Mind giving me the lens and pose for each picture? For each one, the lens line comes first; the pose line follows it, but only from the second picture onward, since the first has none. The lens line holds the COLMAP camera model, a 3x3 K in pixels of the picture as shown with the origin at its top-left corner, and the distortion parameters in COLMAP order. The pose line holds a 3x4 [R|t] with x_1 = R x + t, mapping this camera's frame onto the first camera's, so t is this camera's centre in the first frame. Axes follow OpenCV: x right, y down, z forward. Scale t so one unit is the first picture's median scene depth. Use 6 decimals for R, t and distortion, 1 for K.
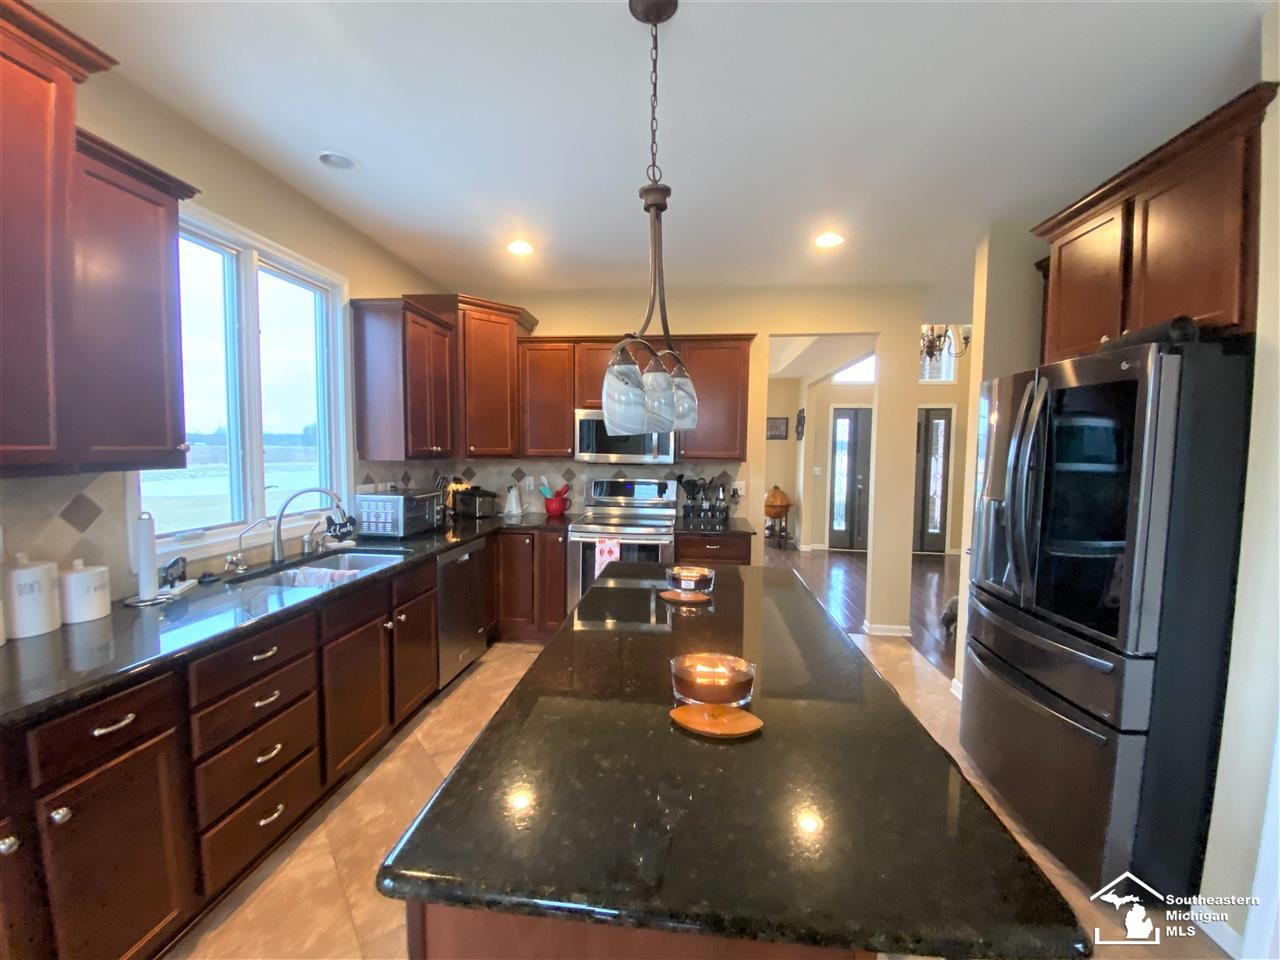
lens RADIAL K [[524.1, 0, 640.0], [0, 524.1, 480.0], [0, 0, 1]] dist [-0.001051, -0.000182]
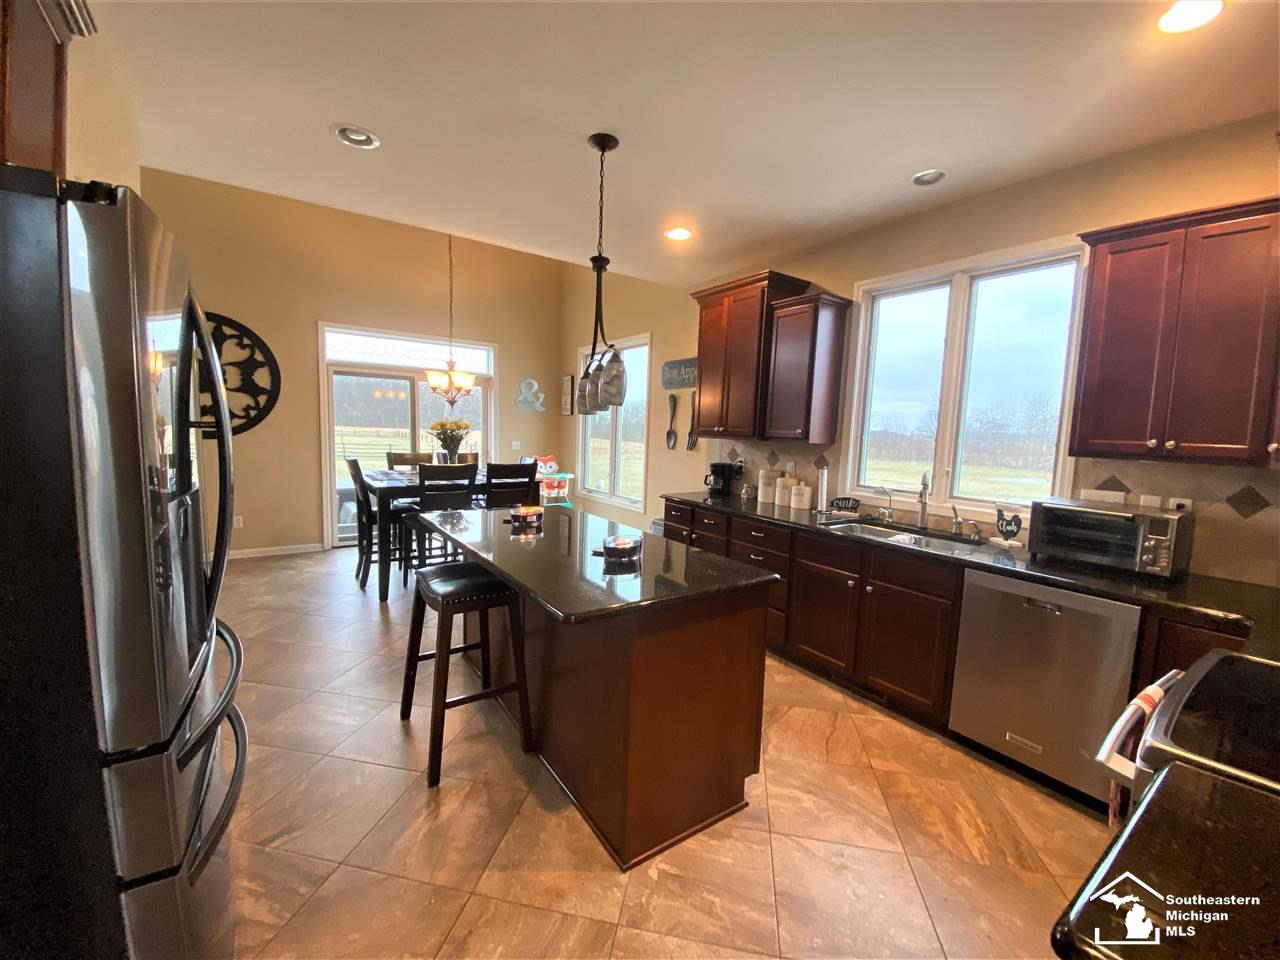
lens RADIAL K [[504.4, 0, 637.2], [0, 504.4, 478.4], [0, 0, 1]] dist [-0.001264, -0.000237]
pose [[-0.770164, 0.036987, -0.636772, 0.472125], [-0.071190, 0.987096, 0.143438, -0.067115], [0.633860, 0.155802, -0.757593, 1.184600]]
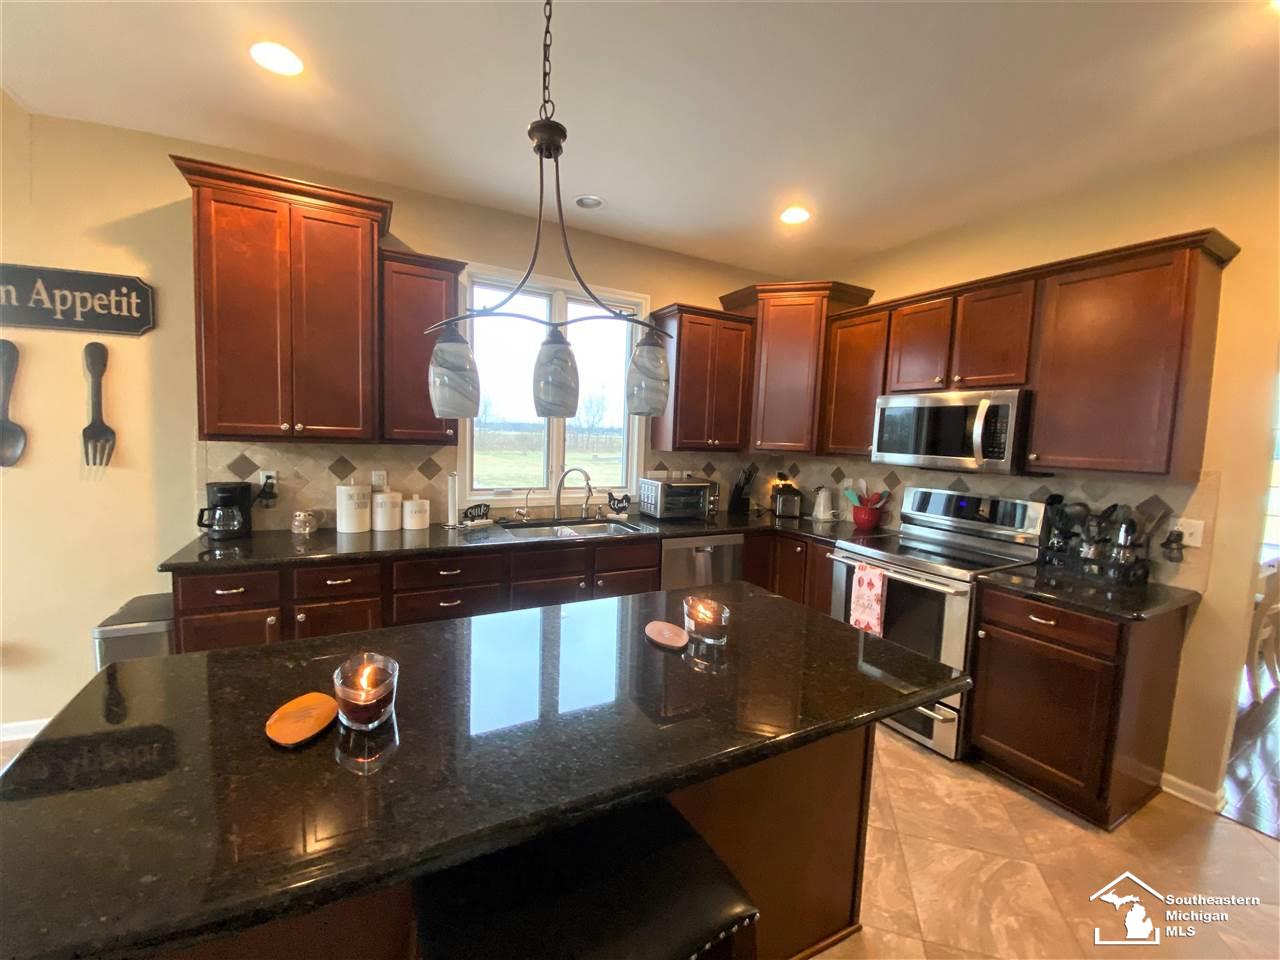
lens RADIAL K [[504.4, 0, 637.2], [0, 504.4, 478.4], [0, 0, 1]] dist [-0.001264, -0.000237]
pose [[0.544465, 0.081210, -0.834843, 0.415611], [-0.081719, 0.995703, 0.043562, -0.020329], [0.834793, 0.044504, 0.548762, 0.364397]]
